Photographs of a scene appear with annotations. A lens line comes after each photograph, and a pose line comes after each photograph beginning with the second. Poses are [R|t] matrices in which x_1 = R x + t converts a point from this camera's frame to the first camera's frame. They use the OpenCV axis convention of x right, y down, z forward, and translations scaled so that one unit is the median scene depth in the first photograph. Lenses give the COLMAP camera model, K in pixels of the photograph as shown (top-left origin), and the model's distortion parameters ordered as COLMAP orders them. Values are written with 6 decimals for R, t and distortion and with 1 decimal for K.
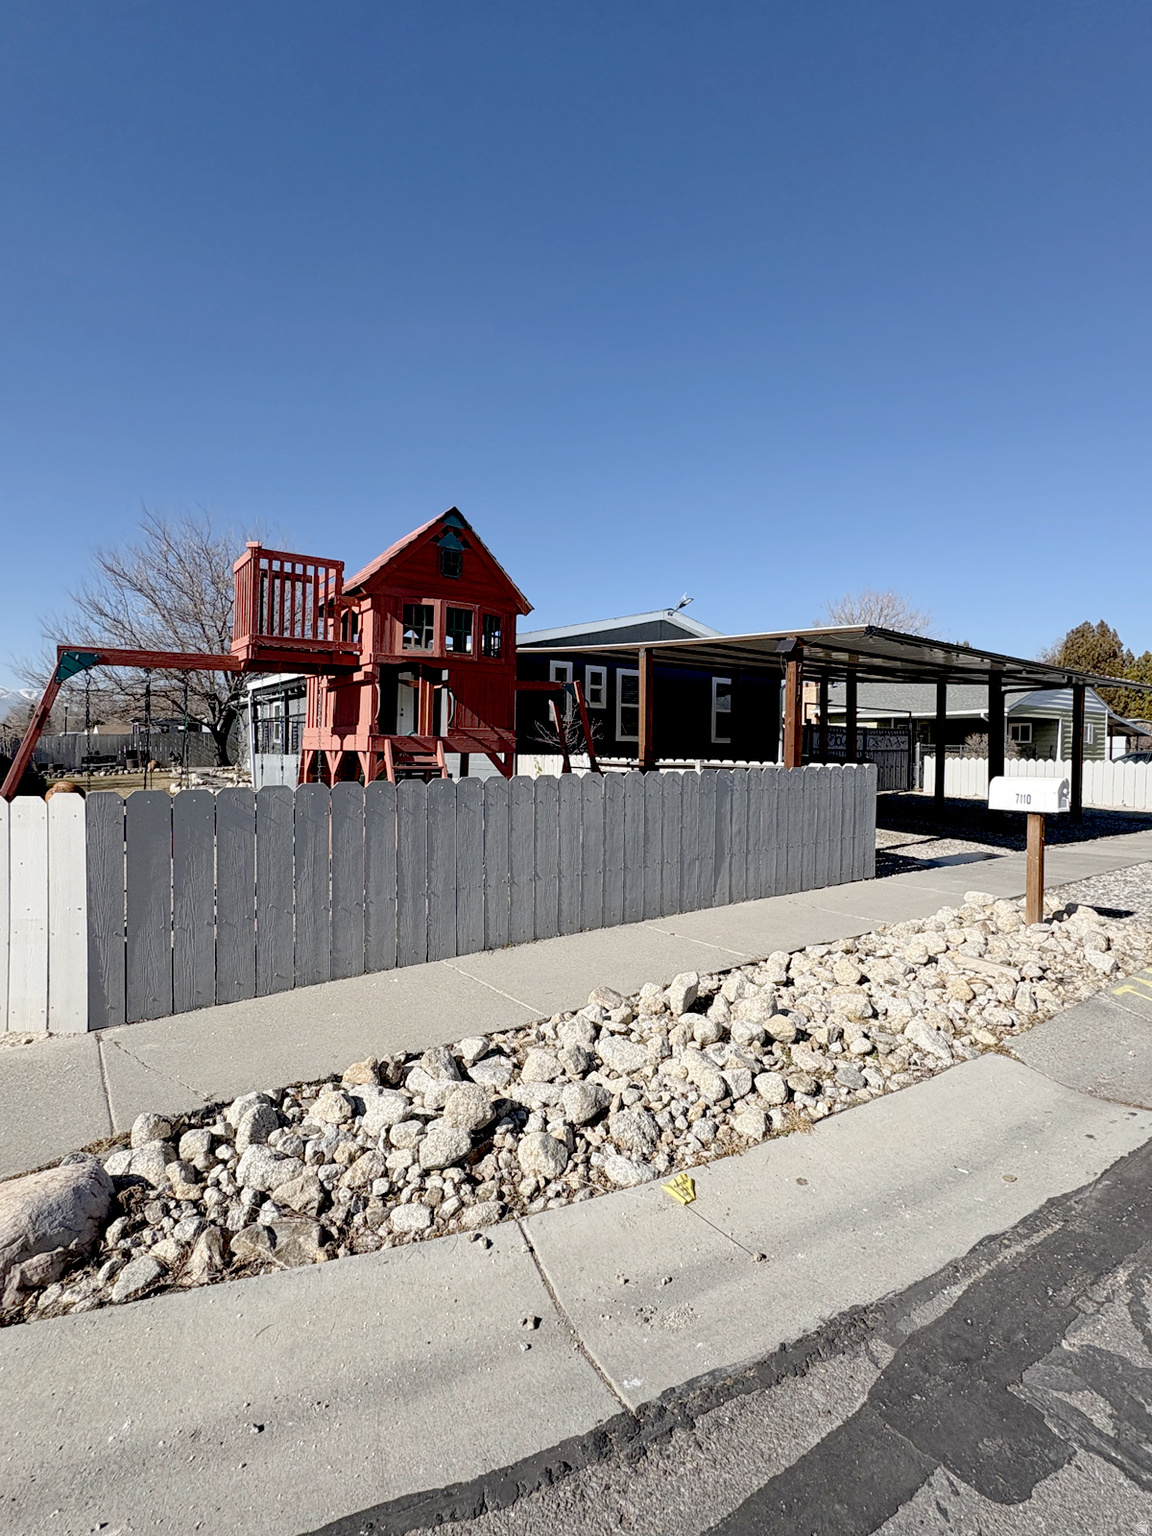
lens RADIAL K [[729.7, 0, 574.8], [0, 729.7, 763.9], [0, 0, 1]] dist [-0.001270, -0.000144]
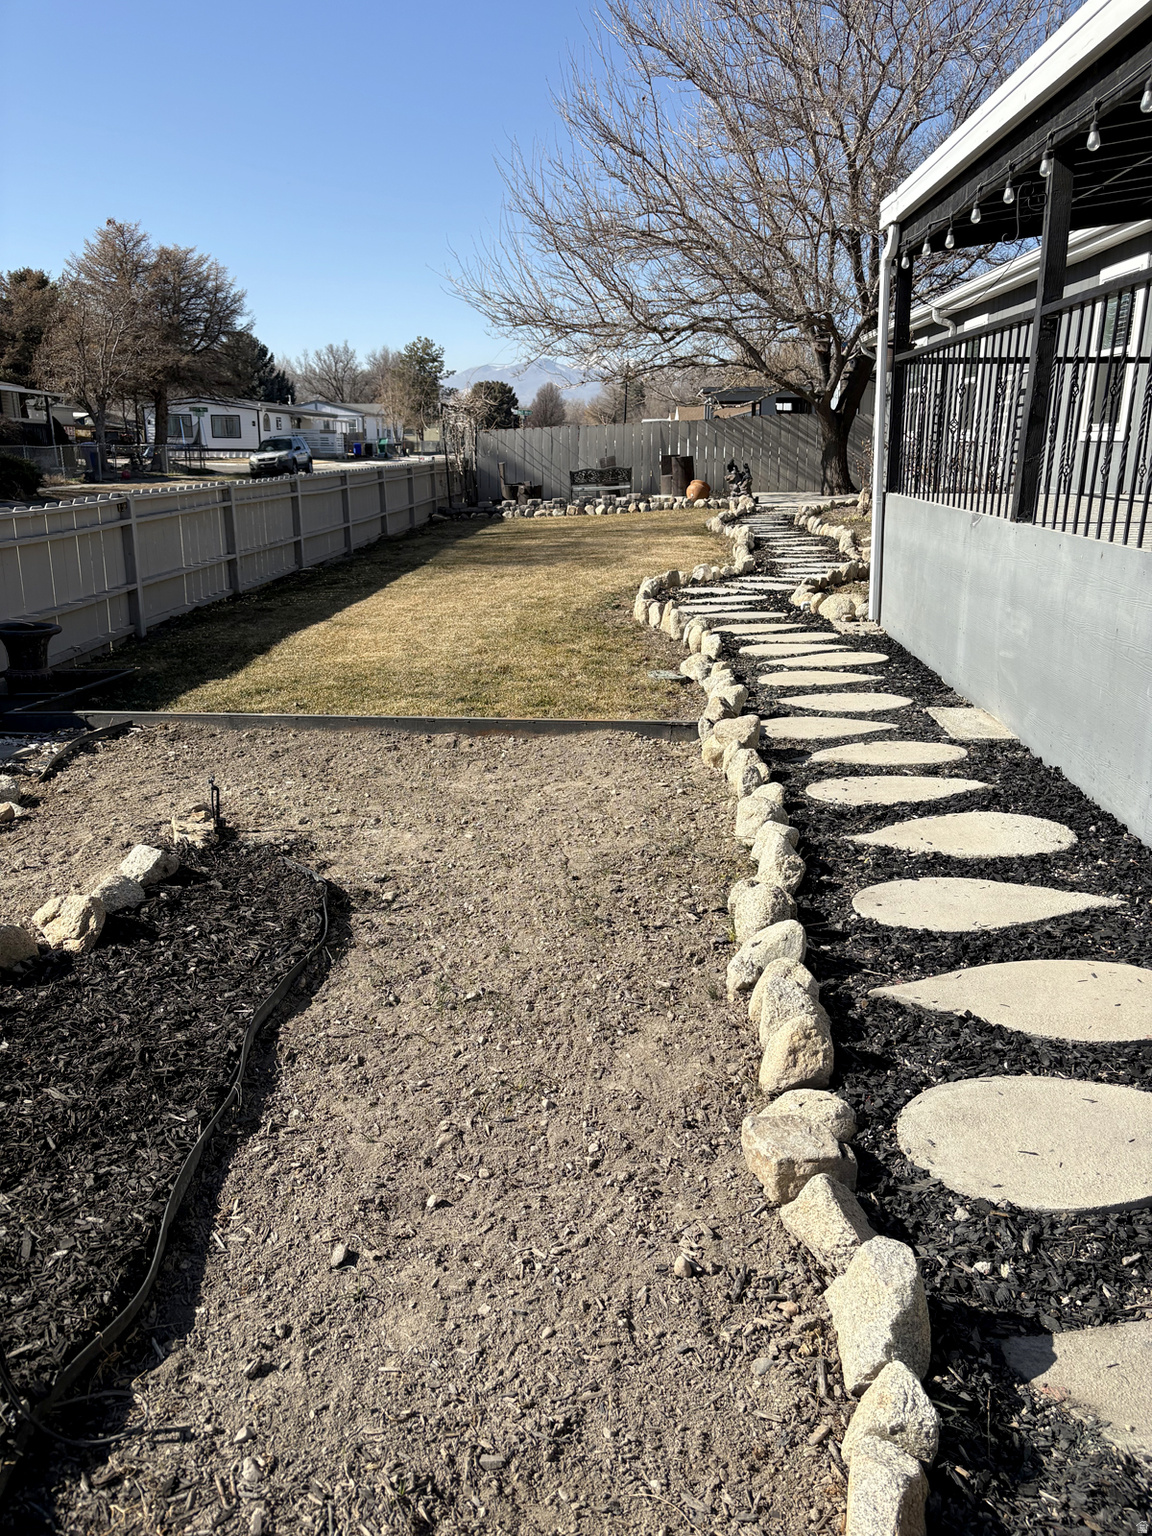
lens RADIAL K [[1150.6, 0, 584.1], [0, 1150.6, 782.5], [0, 0, 1]] dist [0.019021, 0.002767]
pose [[0.774988, 0.175586, -0.607094, -0.154460], [-0.007724, 0.963188, 0.268716, -0.015629], [0.631928, -0.203563, 0.747816, 0.365335]]
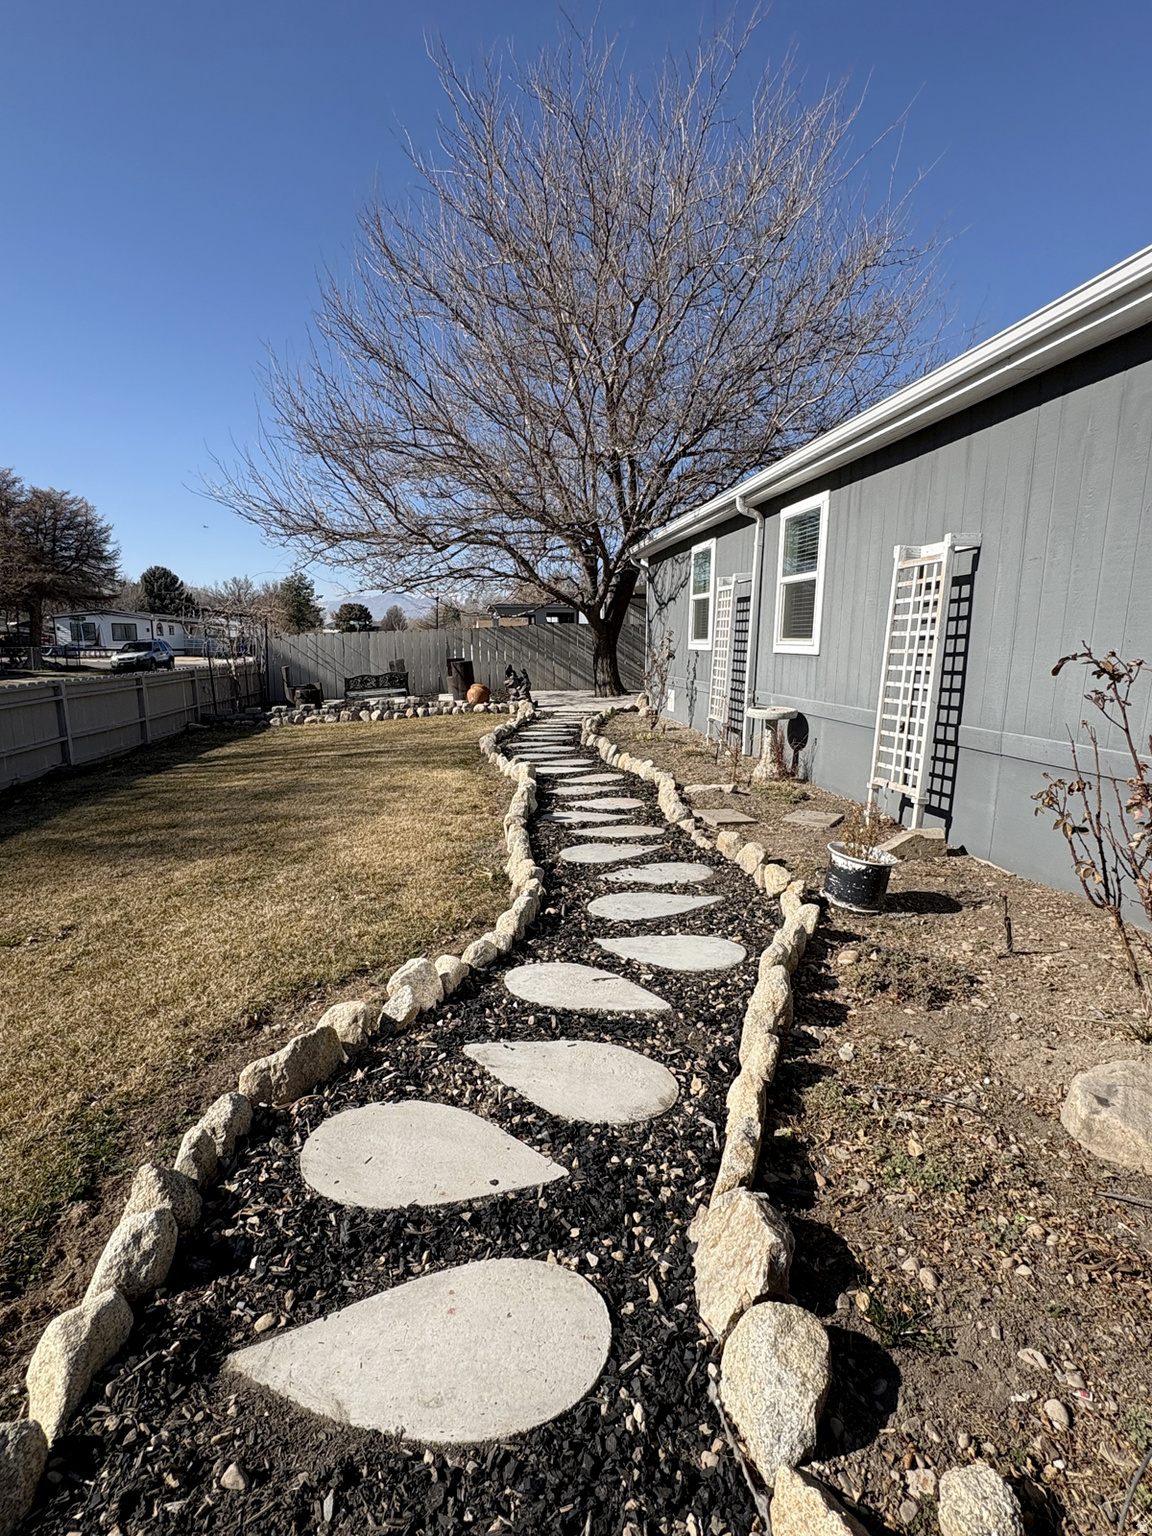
lens RADIAL K [[762.5, 0, 578.3], [0, 762.5, 762.6], [0, 0, 1]] dist [-0.003109, -0.000234]
pose [[0.885596, 0.070925, -0.459008, -0.289058], [-0.008109, 0.990482, 0.137402, -0.022332], [0.464385, -0.117961, 0.877742, 0.589062]]
